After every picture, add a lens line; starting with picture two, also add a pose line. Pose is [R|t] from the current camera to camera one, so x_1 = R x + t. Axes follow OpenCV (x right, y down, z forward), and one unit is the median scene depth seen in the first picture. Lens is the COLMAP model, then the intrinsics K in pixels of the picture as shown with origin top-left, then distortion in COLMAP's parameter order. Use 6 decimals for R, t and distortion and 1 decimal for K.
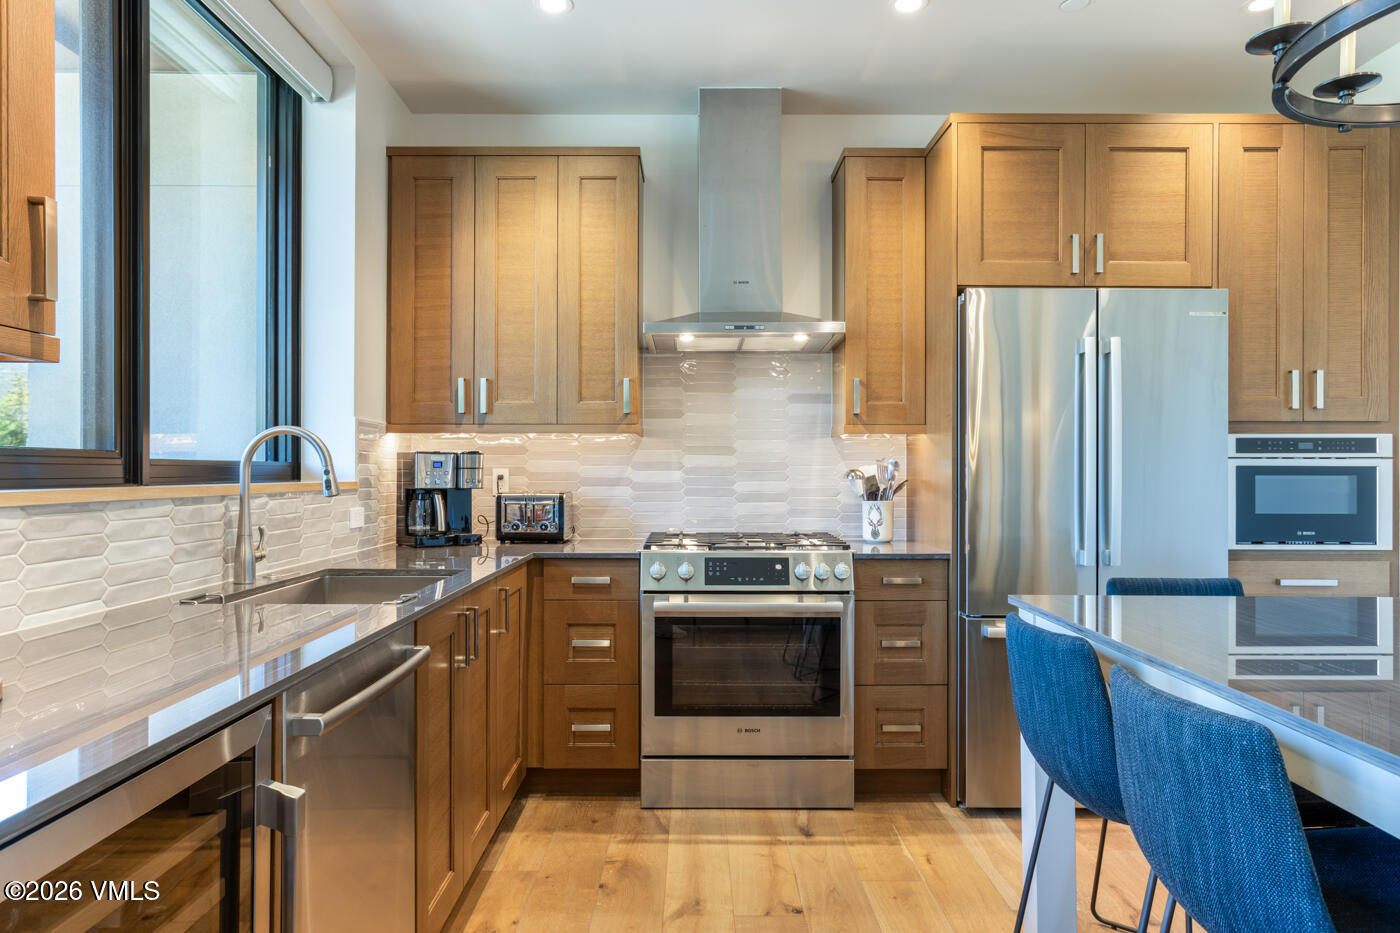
lens RADIAL K [[872.5, 0, 697.8], [0, 872.5, 465.9], [0, 0, 1]] dist [-0.012874, 0.022768]
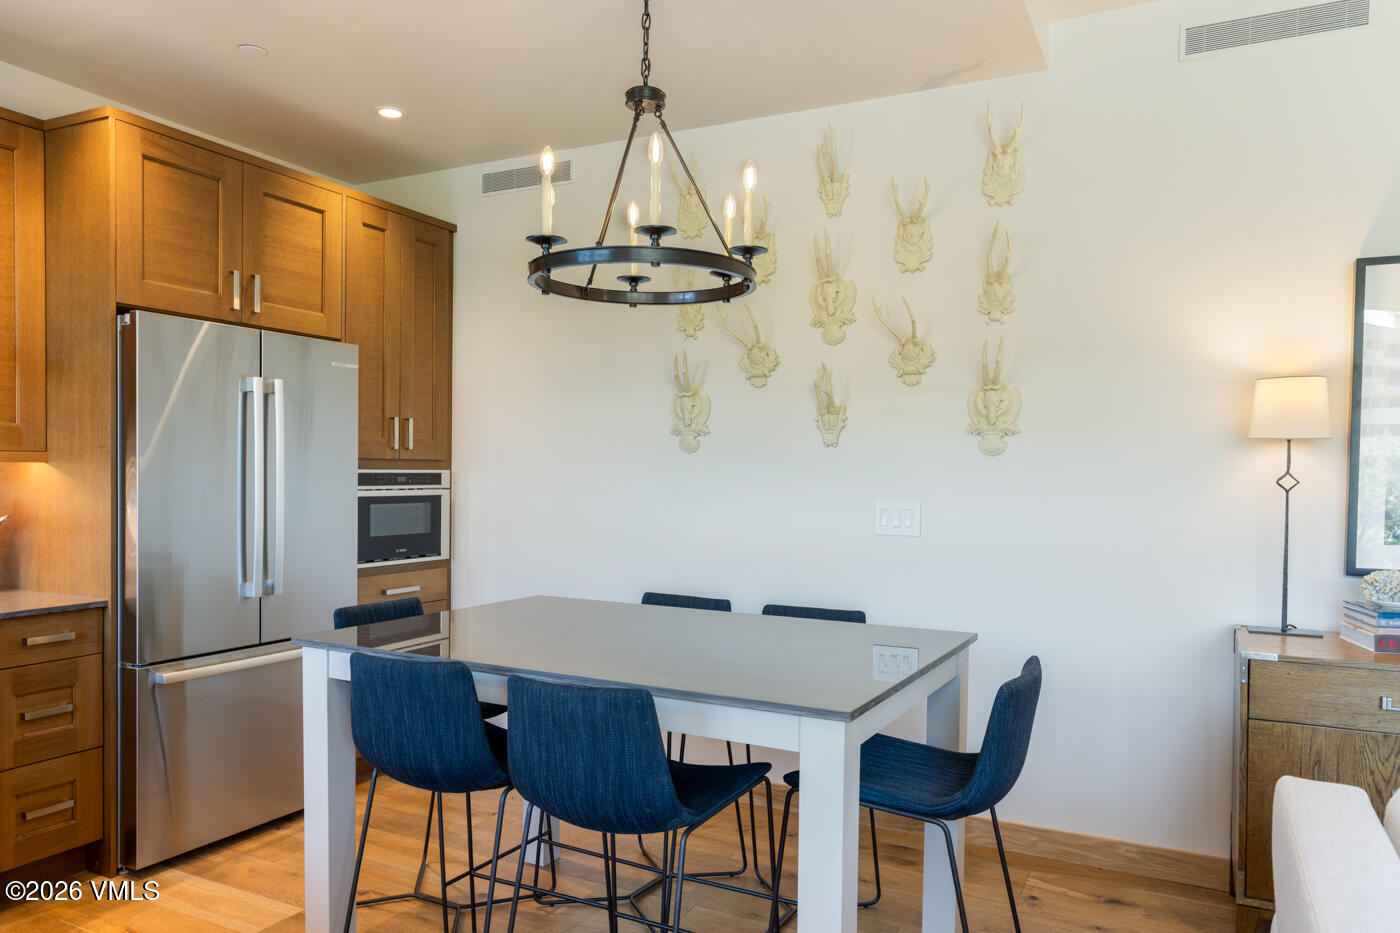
lens RADIAL K [[962.3, 0, 704.1], [0, 962.3, 494.9], [0, 0, 1]] dist [0.007510, 0.007627]
pose [[0.461654, -0.017867, 0.886880, -0.308363], [-0.017716, 0.999412, 0.029356, -0.048367], [-0.886883, -0.029264, 0.461066, -0.004019]]
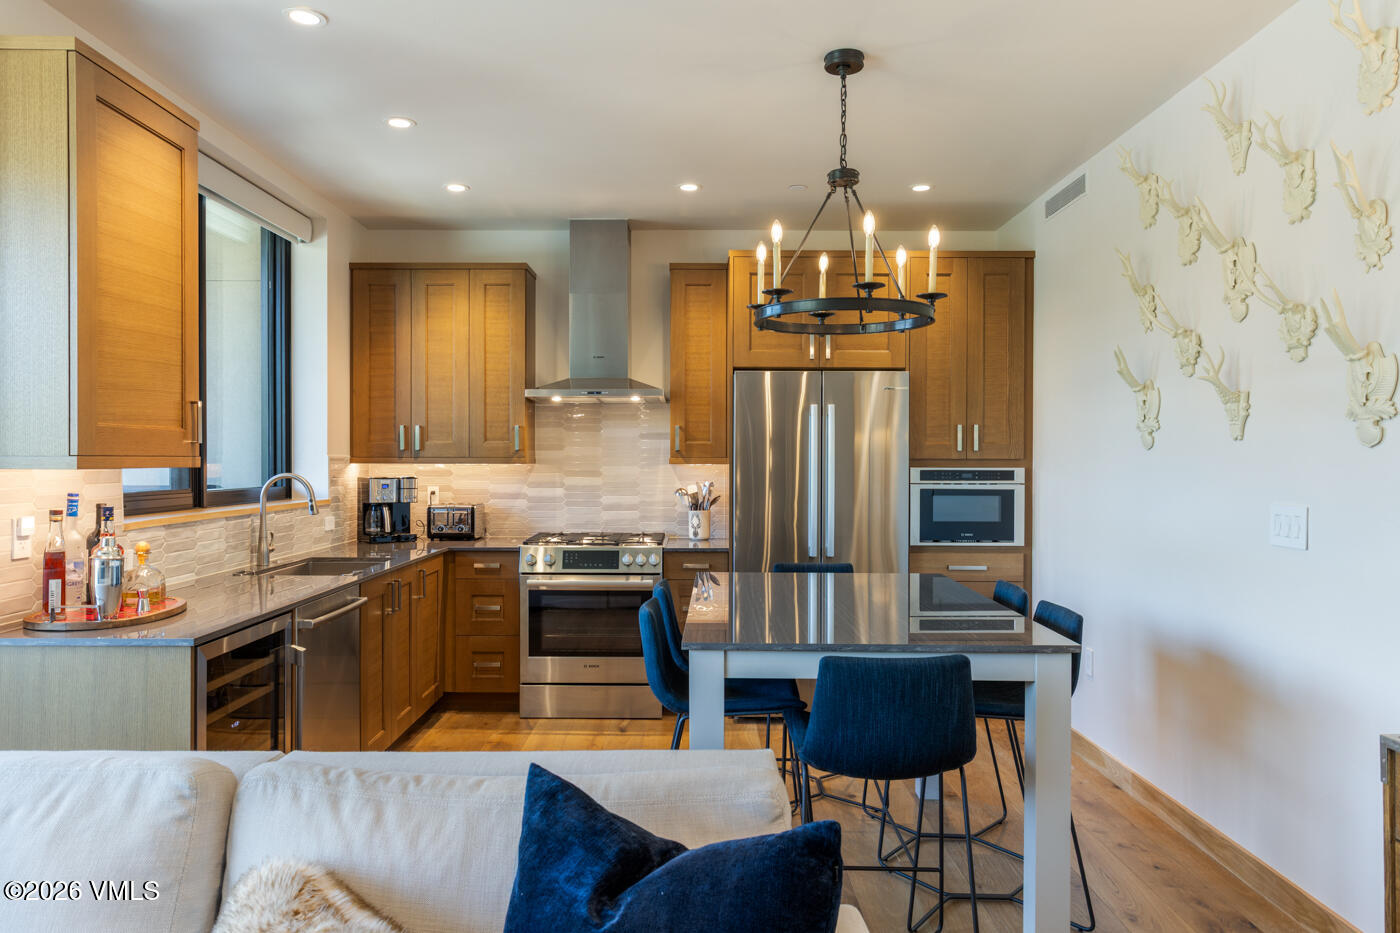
lens RADIAL K [[920.3, 0, 691.7], [0, 920.3, 464.4], [0, 0, 1]] dist [-0.007200, 0.014385]
pose [[1.000000, 0.000877, -0.000374, 0.227081], [-0.000872, 0.999932, 0.011606, -0.059944], [0.000384, -0.011605, 0.999933, -0.566000]]
